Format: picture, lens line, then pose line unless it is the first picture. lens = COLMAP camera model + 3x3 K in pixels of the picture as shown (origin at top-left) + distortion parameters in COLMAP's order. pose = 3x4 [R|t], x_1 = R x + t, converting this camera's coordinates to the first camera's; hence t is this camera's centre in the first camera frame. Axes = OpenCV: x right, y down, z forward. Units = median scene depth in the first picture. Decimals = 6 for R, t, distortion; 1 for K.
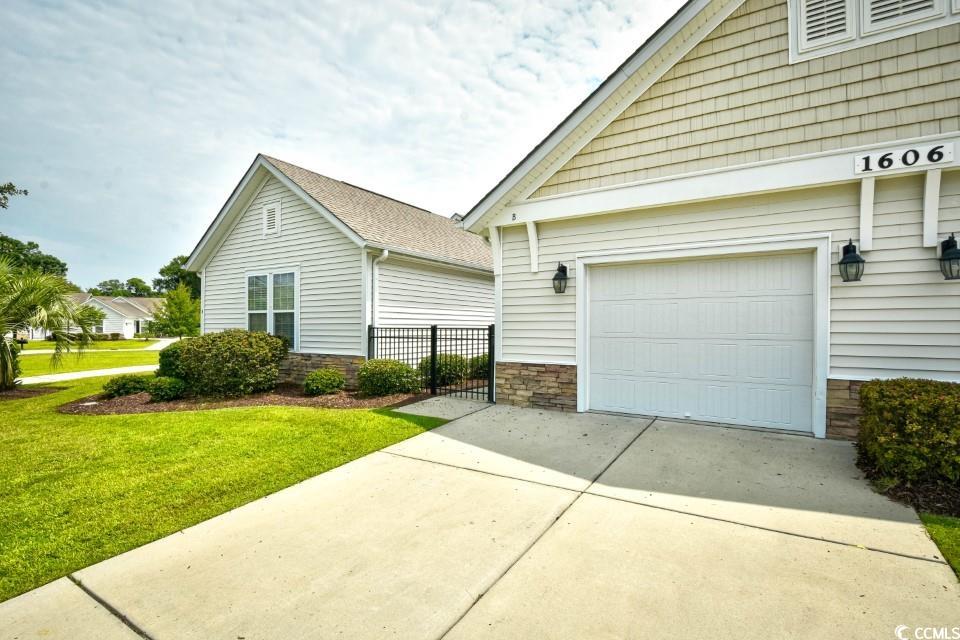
lens RADIAL K [[456.6, 0, 483.0], [0, 456.6, 325.7], [0, 0, 1]] dist [0.001611, -0.011616]
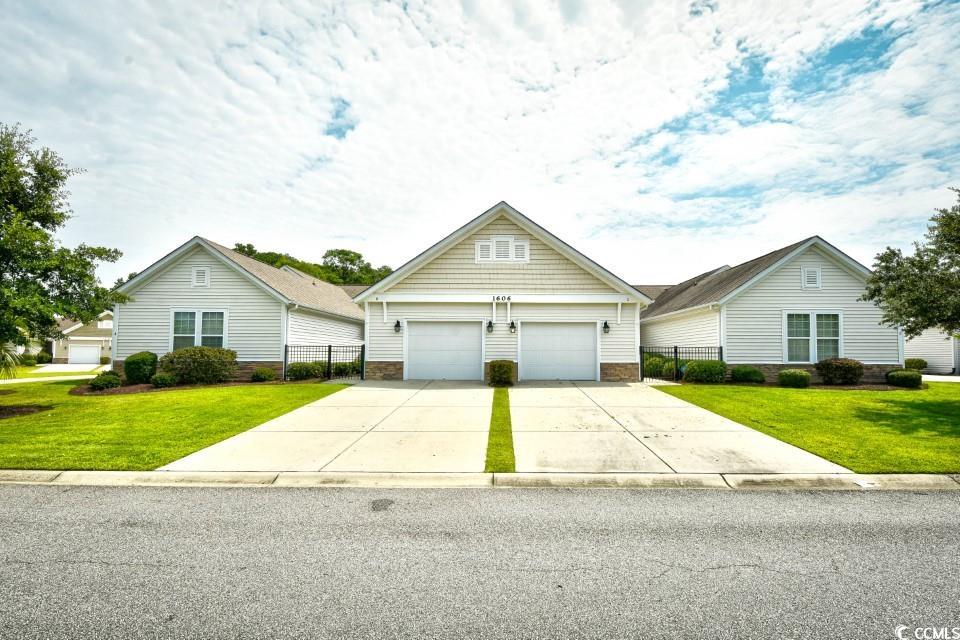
lens RADIAL K [[473.7, 0, 482.9], [0, 473.7, 343.2], [0, 0, 1]] dist [0.020416, -0.000313]
pose [[0.854983, 0.015366, 0.518429, -0.737347], [-0.004833, 0.999754, -0.021662, 0.040540], [-0.518634, 0.016015, 0.854846, -1.381097]]
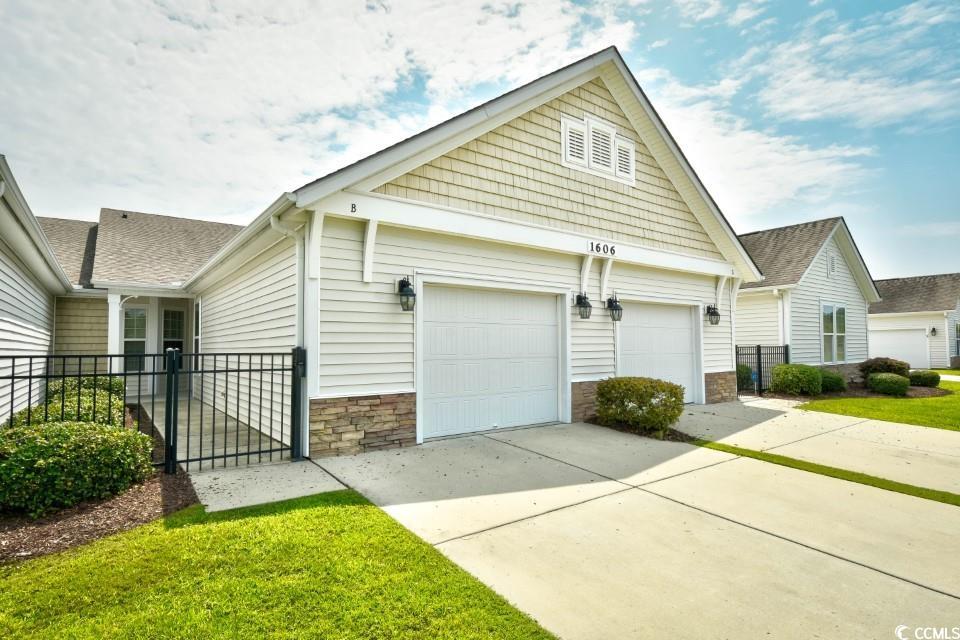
lens RADIAL K [[502.2, 0, 481.8], [0, 502.2, 325.0], [0, 0, 1]] dist [-0.002649, -0.000296]
pose [[0.349591, 0.035251, 0.936239, -0.658474], [0.003623, 0.999234, -0.038976, -0.006136], [-0.936896, 0.017018, 0.349195, 0.511773]]
